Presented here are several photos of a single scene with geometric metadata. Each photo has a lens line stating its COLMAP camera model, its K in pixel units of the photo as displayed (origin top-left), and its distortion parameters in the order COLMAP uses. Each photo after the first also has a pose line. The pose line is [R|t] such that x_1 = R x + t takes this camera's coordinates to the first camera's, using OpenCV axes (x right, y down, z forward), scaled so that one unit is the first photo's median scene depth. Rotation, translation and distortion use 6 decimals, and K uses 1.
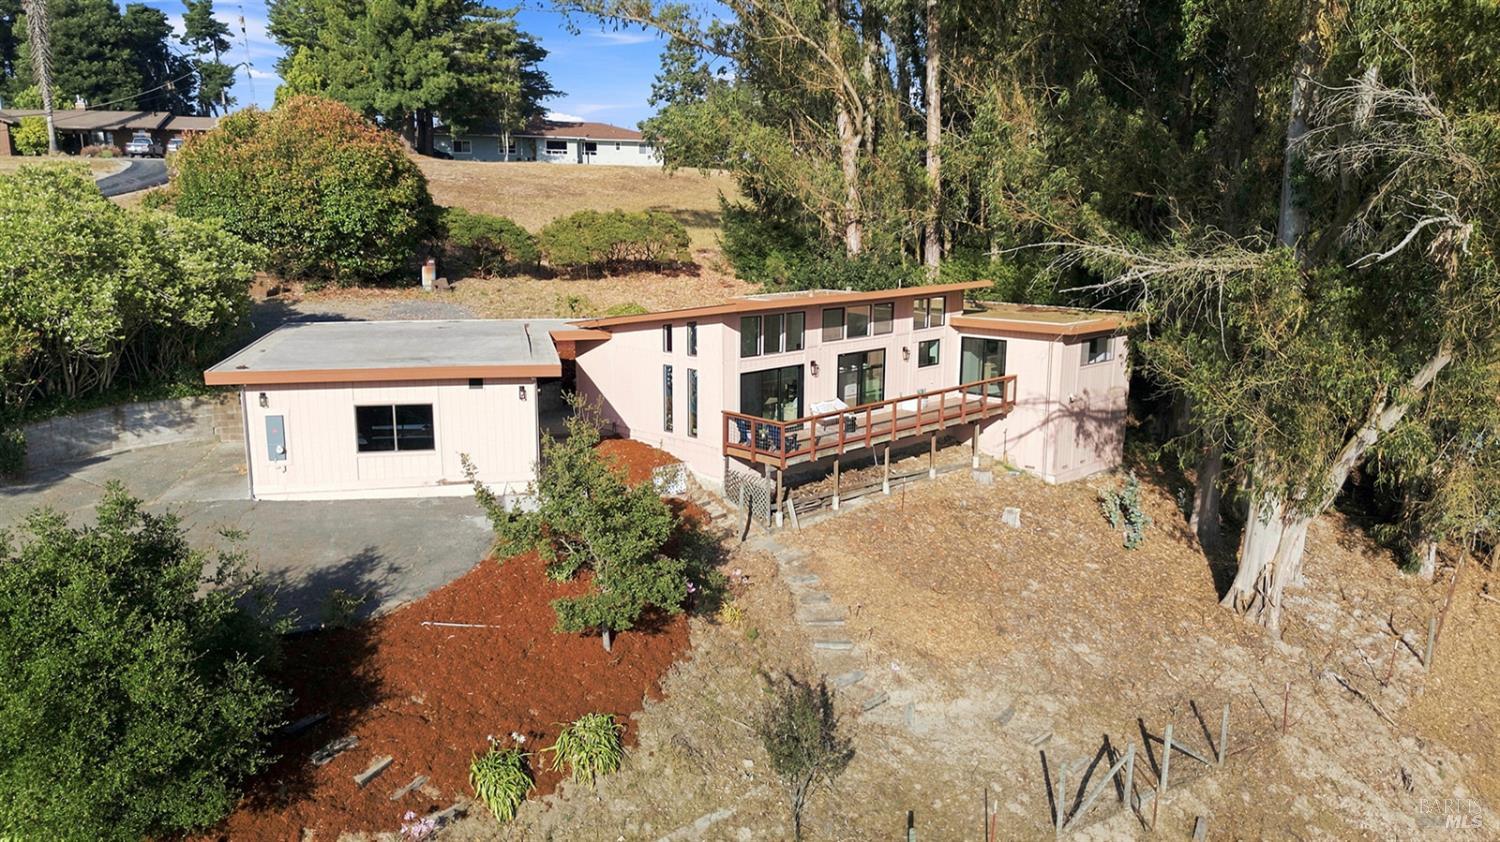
lens RADIAL K [[1099.4, 0, 744.4], [0, 1099.4, 416.3], [0, 0, 1]] dist [0.045135, -0.022910]
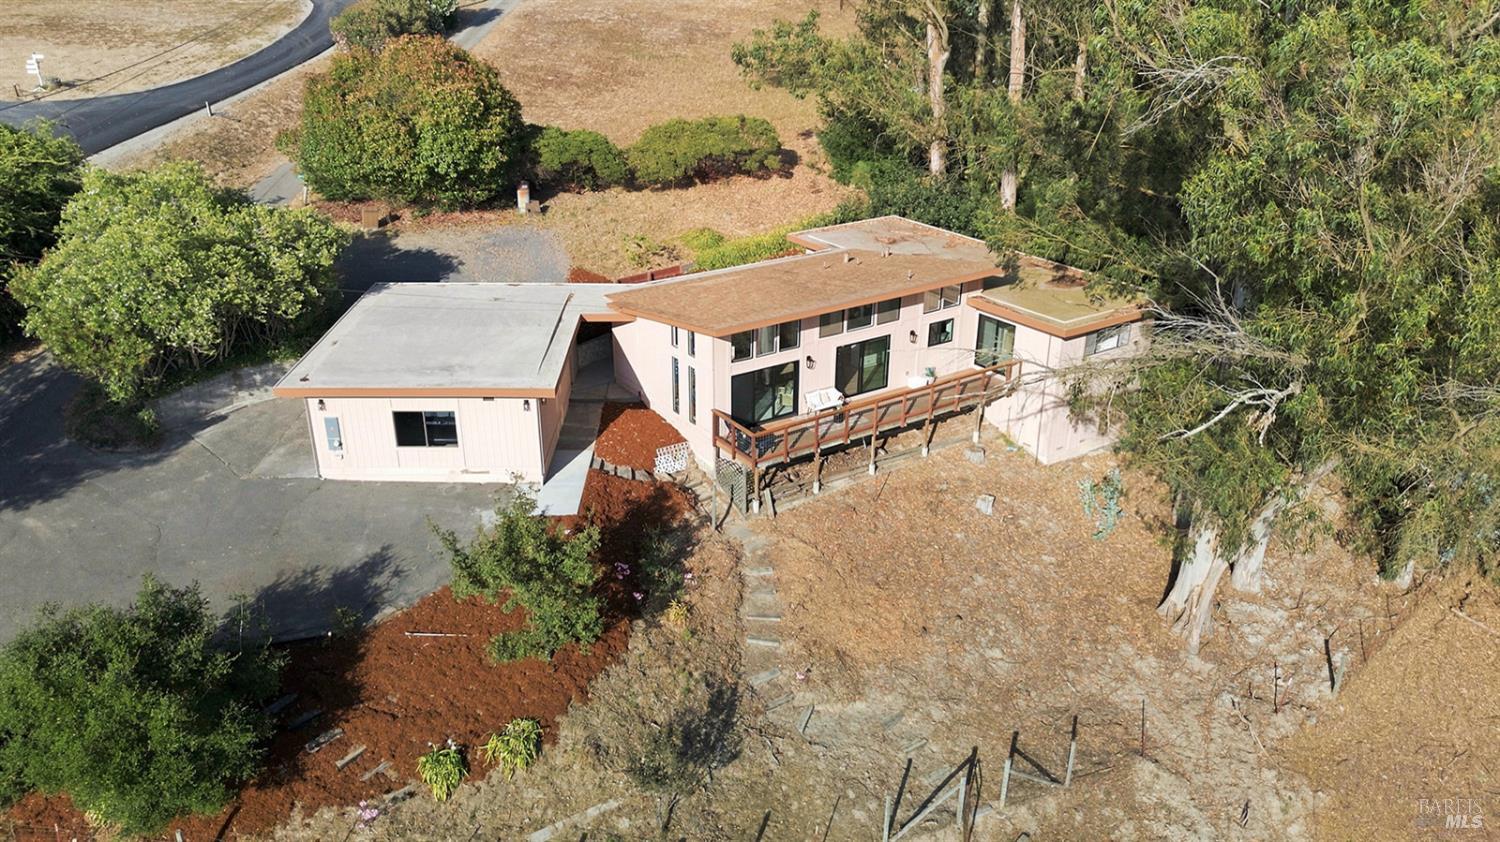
lens RADIAL K [[1099.4, 0, 751.1], [0, 1099.4, 415.7], [0, 0, 1]] dist [0.045135, -0.022910]
pose [[0.981129, 0.079849, -0.176096, 0.218041], [-0.038710, 0.973424, 0.225715, -0.254617], [0.189439, -0.214638, 0.958146, -0.084772]]
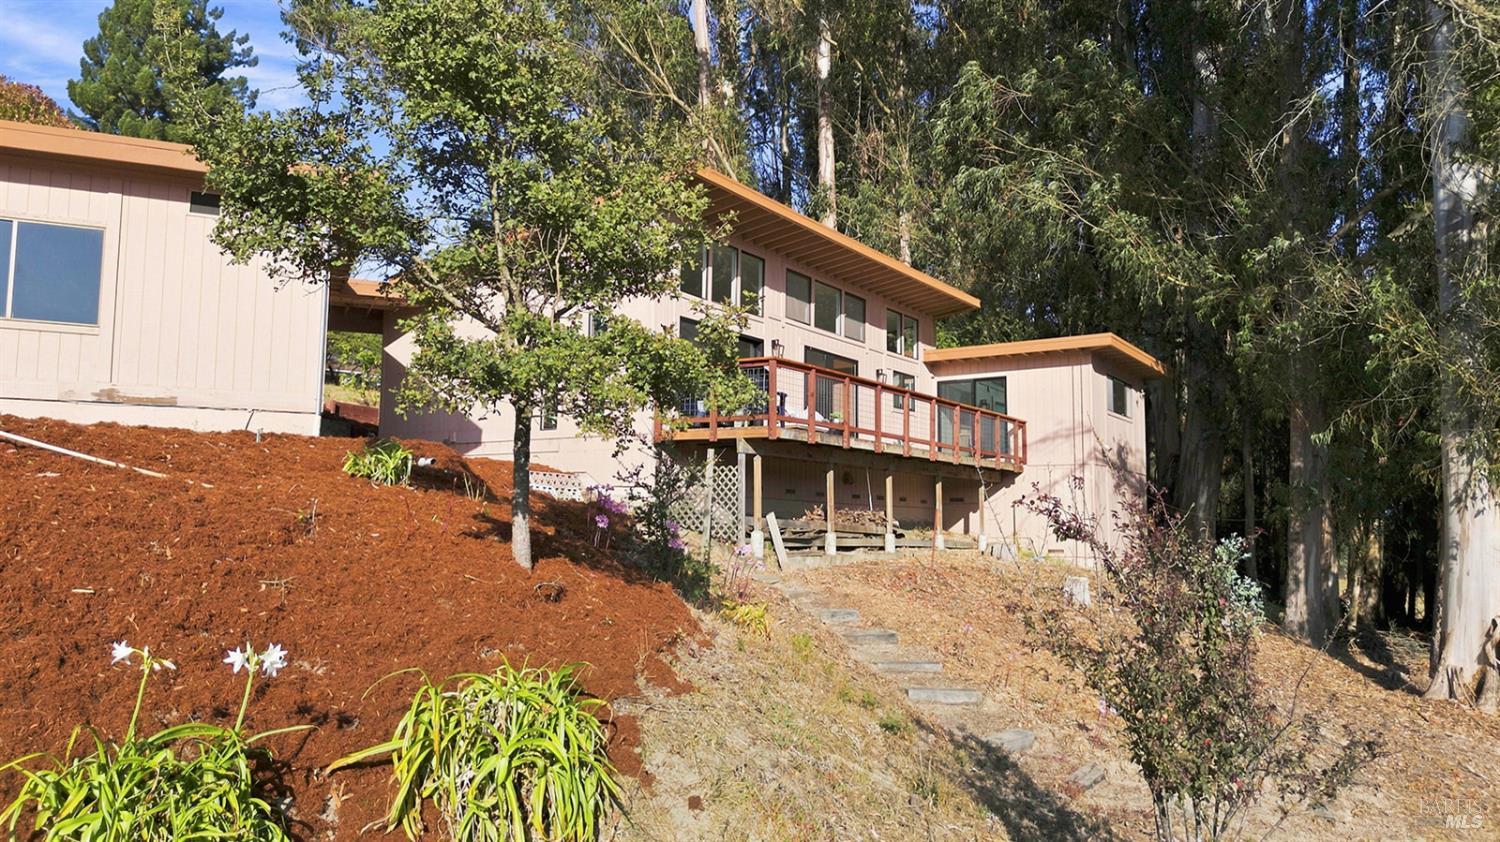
lens RADIAL K [[1099.4, 0, 744.7], [0, 1099.4, 414.5], [0, 0, 1]] dist [0.045135, -0.022910]
pose [[0.978772, 0.026034, 0.203290, -0.090363], [0.035568, 0.955271, -0.293586, 0.192522], [-0.201841, 0.294584, 0.934067, 0.441336]]
